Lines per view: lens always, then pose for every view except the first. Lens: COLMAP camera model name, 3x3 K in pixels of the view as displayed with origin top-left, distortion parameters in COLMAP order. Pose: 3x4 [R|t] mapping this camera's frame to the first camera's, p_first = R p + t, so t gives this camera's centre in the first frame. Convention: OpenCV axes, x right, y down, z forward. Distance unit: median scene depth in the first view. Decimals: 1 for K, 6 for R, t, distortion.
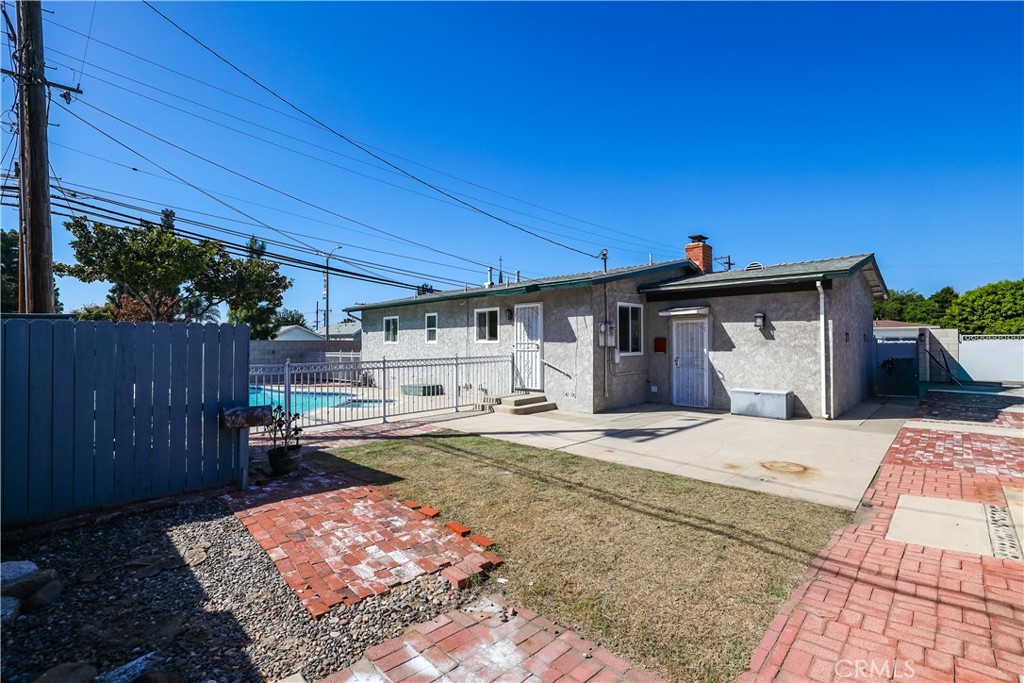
lens RADIAL K [[466.1, 0, 508.7], [0, 466.1, 332.5], [0, 0, 1]] dist [-0.032647, 0.000842]
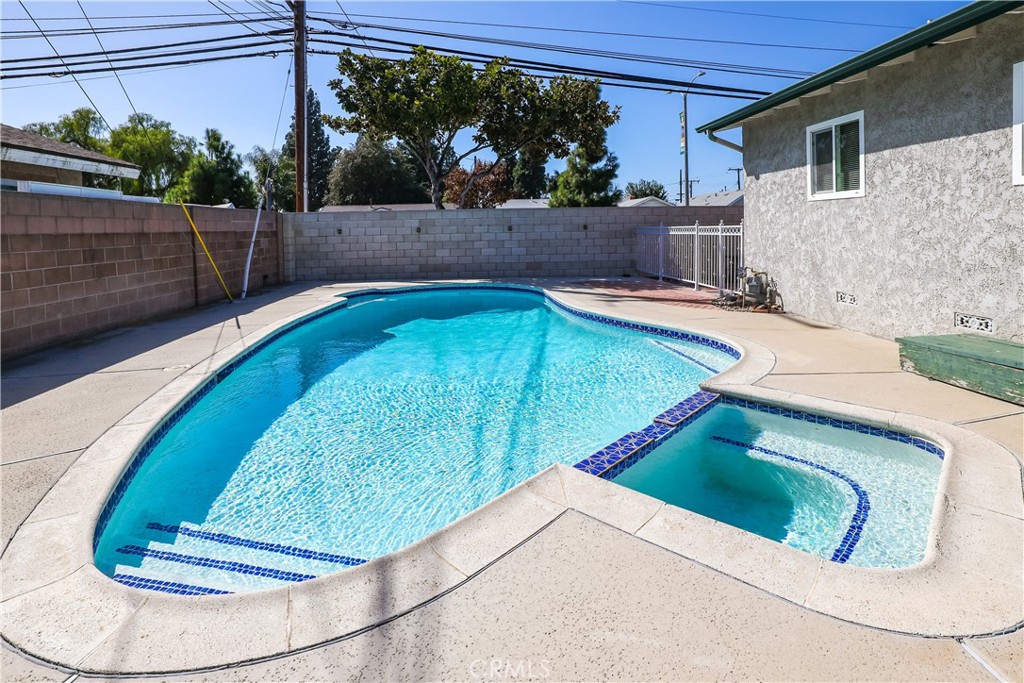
lens RADIAL K [[517.3, 0, 500.5], [0, 517.3, 226.6], [0, 0, 1]] dist [0.003254, 0.001662]
pose [[0.740518, -0.005297, -0.672016, -0.170622], [0.027955, 0.999346, 0.022927, 0.028448], [0.671455, -0.035765, 0.740182, 0.522247]]
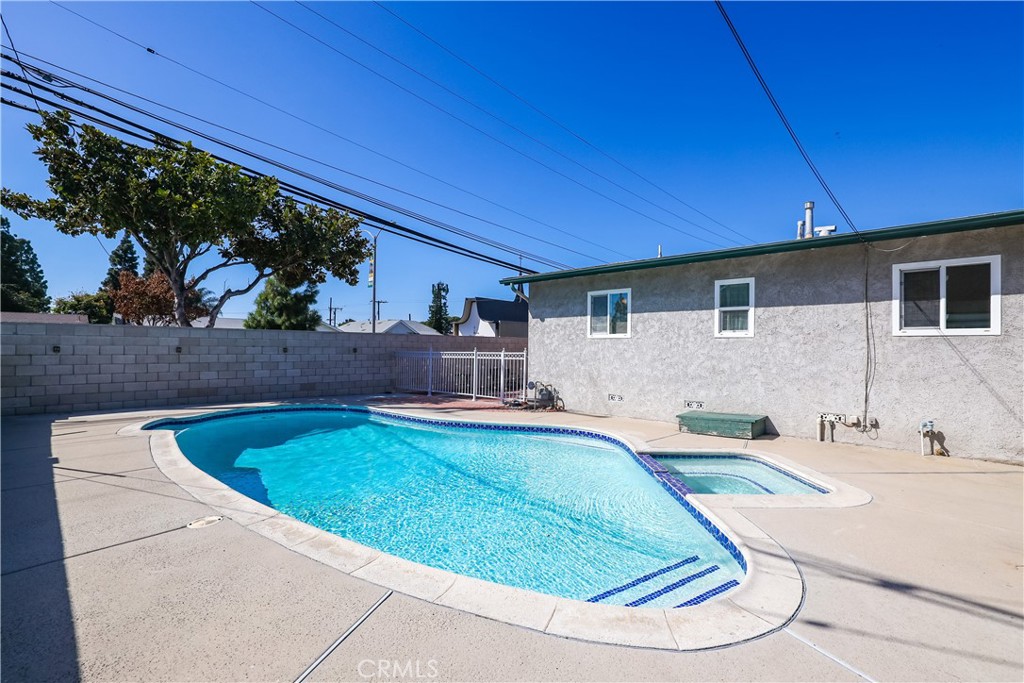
lens RADIAL K [[464.4, 0, 504.4], [0, 464.4, 343.9], [0, 0, 1]] dist [-0.029469, 0.000818]
pose [[0.999841, 0.016652, 0.006455, -0.367902], [-0.016749, 0.999743, 0.015290, 0.024300], [-0.006199, -0.015396, 0.999862, 0.410700]]
